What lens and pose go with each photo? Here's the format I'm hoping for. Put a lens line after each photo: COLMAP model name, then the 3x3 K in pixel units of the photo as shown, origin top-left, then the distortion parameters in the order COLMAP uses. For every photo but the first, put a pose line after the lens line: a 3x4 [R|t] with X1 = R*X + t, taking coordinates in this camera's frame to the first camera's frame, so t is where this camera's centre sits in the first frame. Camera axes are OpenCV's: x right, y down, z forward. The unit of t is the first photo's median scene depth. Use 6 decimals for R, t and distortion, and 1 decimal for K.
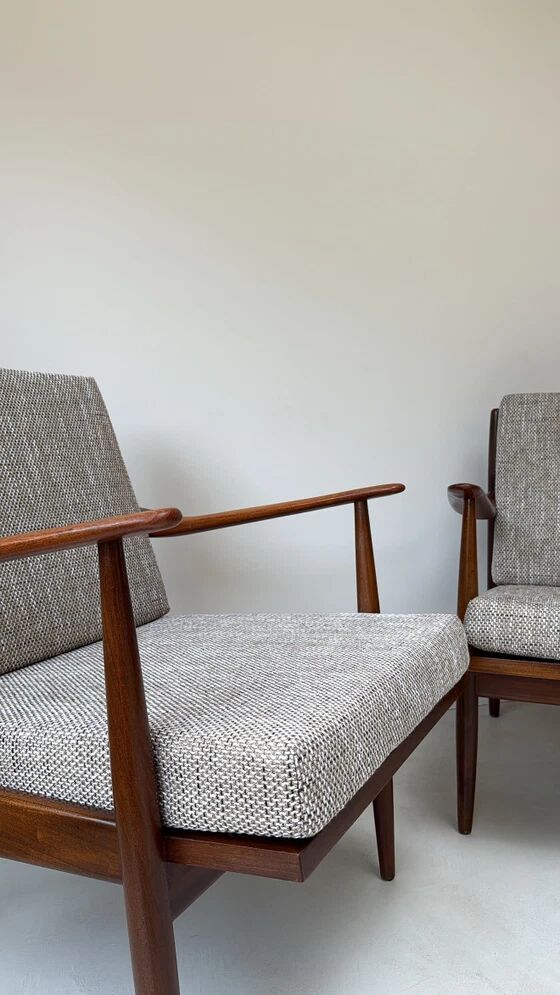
lens RADIAL K [[721.9, 0, 280.0], [0, 721.9, 497.5], [0, 0, 1]] dist [0.094286, -0.166978]
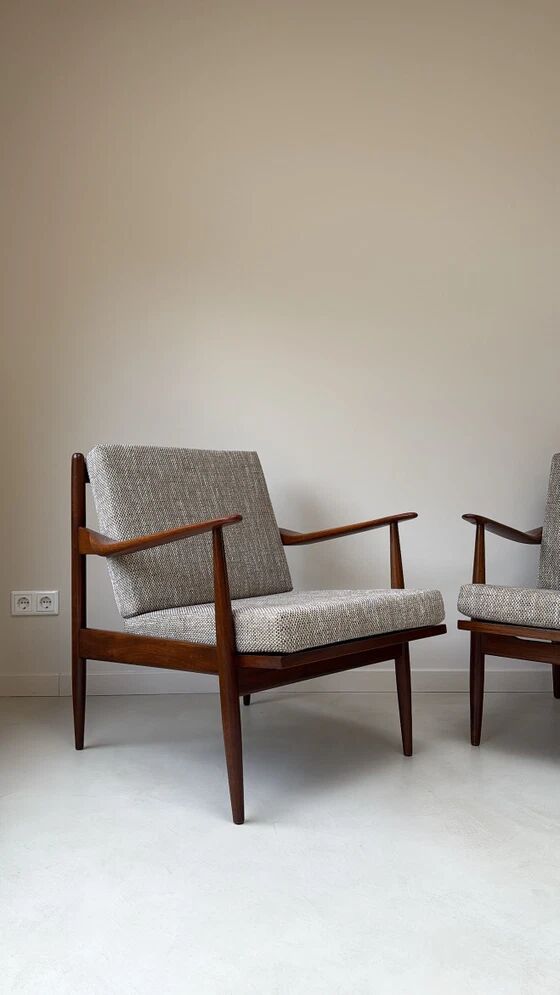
lens RADIAL K [[721.9, 0, 280.0], [0, 721.9, 497.5], [0, 0, 1]] dist [0.094286, -0.166978]
pose [[0.942373, -0.000224, -0.334563, 0.398912], [-0.022236, 0.997747, -0.063303, 0.054376], [0.333824, 0.067094, 0.940245, -0.624712]]
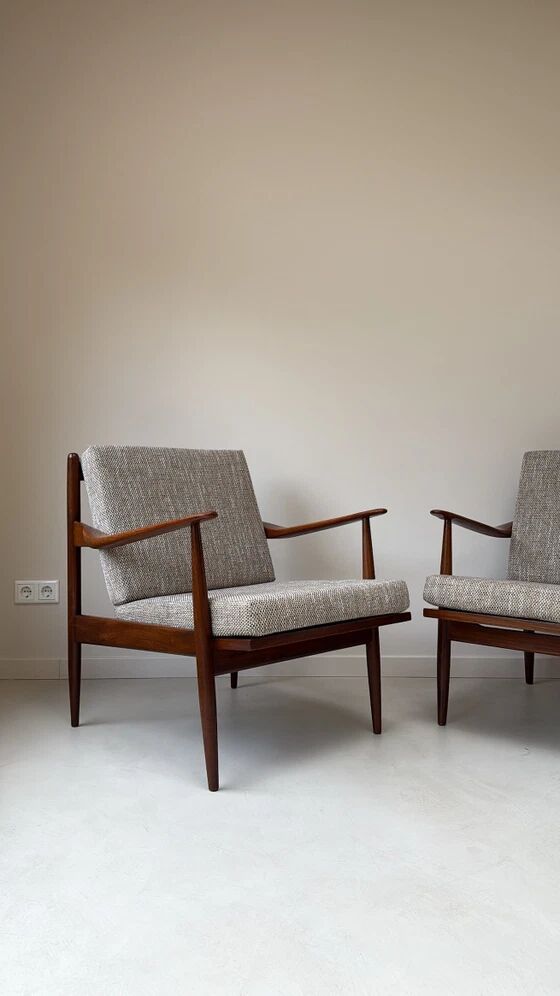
lens RADIAL K [[722.7, 0, 280.0], [0, 722.7, 498.0], [0, 0, 1]] dist [0.094286, -0.166978]
pose [[0.936097, 0.004718, -0.351711, 0.512070], [-0.024191, 0.998406, -0.050994, 0.048563], [0.350910, 0.056244, 0.934719, -0.711623]]
